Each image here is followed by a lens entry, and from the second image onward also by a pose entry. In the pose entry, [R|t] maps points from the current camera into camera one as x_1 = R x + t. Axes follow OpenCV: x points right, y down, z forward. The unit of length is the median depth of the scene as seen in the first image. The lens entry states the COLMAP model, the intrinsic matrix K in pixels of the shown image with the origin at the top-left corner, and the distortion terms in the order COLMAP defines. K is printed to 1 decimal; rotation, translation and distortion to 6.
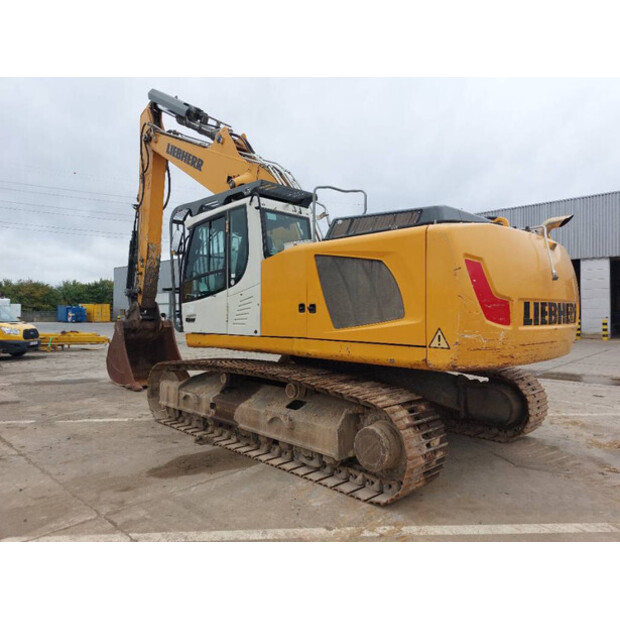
lens RADIAL K [[446.0, 0, 327.1], [0, 446.0, 303.7], [0, 0, 1]] dist [0.074268, -0.066994]
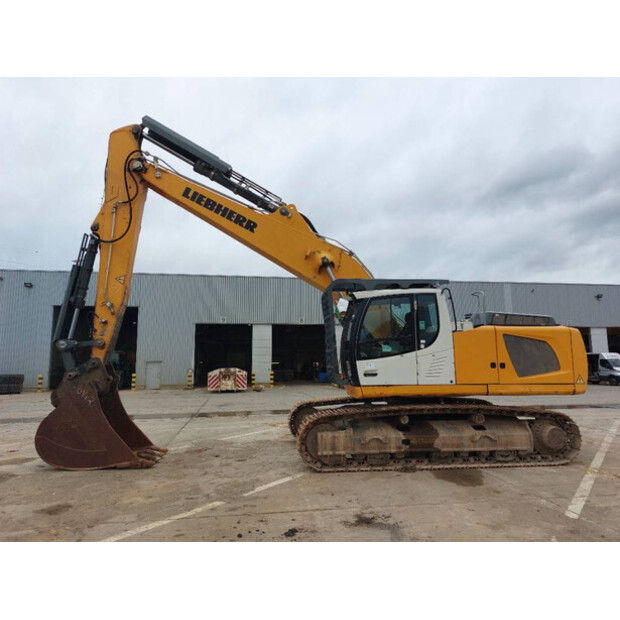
lens RADIAL K [[445.5, 0, 316.3], [0, 445.5, 311.5], [0, 0, 1]] dist [0.067716, -0.053599]
pose [[0.624492, 0.087524, 0.776111, -1.537619], [-0.007346, 0.994315, -0.106221, -0.006040], [-0.780996, 0.060633, 0.621585, 0.399463]]
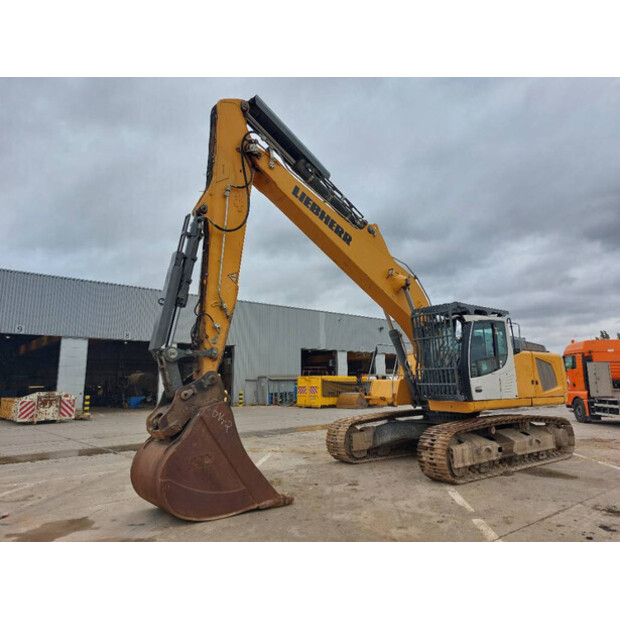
lens RADIAL K [[445.6, 0, 327.5], [0, 445.6, 302.1], [0, 0, 1]] dist [0.111415, -0.150703]
pose [[0.108027, 0.178696, 0.977956, -1.978845], [-0.007177, 0.983827, -0.178976, 0.023082], [-0.994122, 0.012315, 0.107562, 1.483662]]
